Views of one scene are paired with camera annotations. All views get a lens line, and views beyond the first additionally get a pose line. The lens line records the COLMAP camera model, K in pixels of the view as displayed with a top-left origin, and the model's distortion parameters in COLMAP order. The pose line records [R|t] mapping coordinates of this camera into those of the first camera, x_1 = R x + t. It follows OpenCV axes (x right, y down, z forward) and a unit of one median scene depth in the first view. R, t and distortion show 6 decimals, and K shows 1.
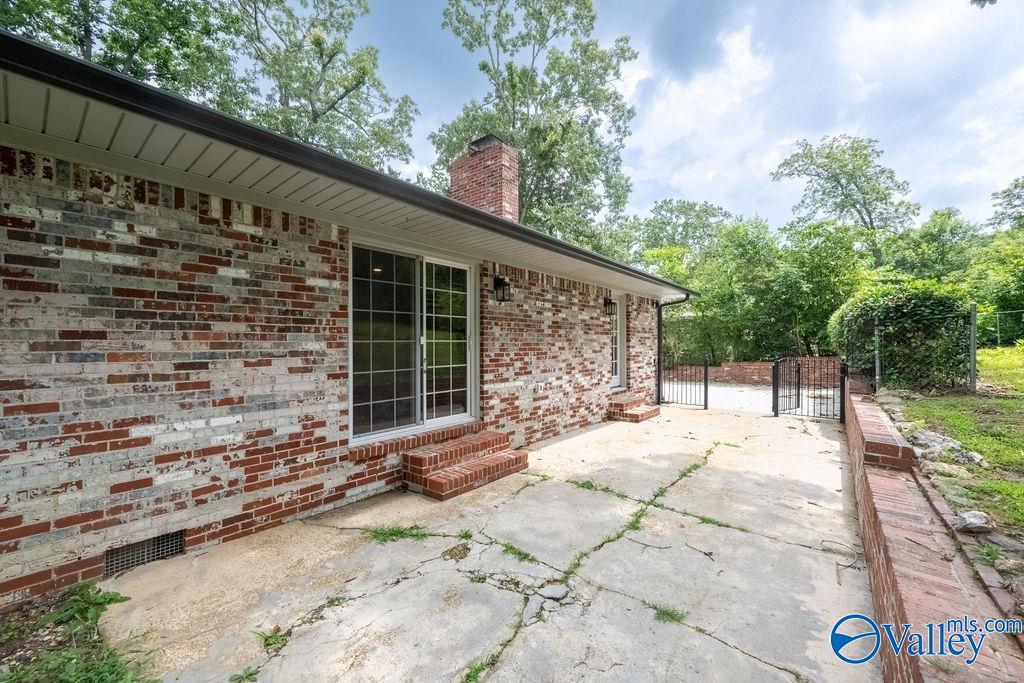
lens RADIAL K [[399.7, 0, 512.9], [0, 399.7, 339.9], [0, 0, 1]] dist [0.005249, -0.000833]
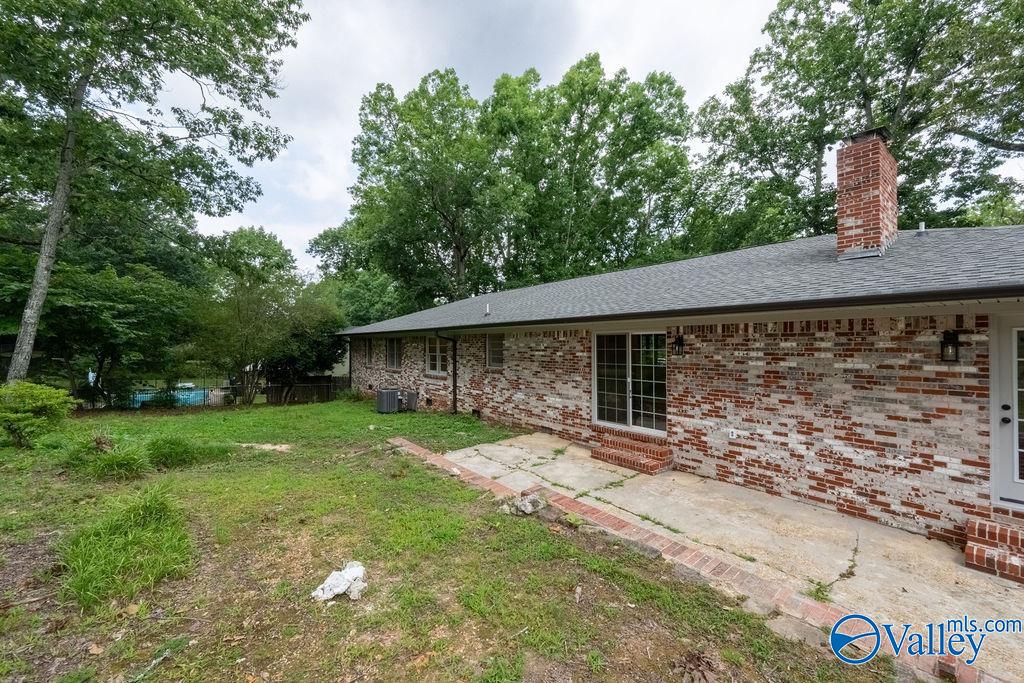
lens RADIAL K [[399.7, 0, 512.5], [0, 399.7, 343.6], [0, 0, 1]] dist [0.005249, -0.000833]
pose [[-0.221666, 0.004381, -0.975113, 1.303980], [0.014412, 0.999895, 0.001216, -0.136079], [0.975016, -0.013784, -0.221706, 0.710511]]
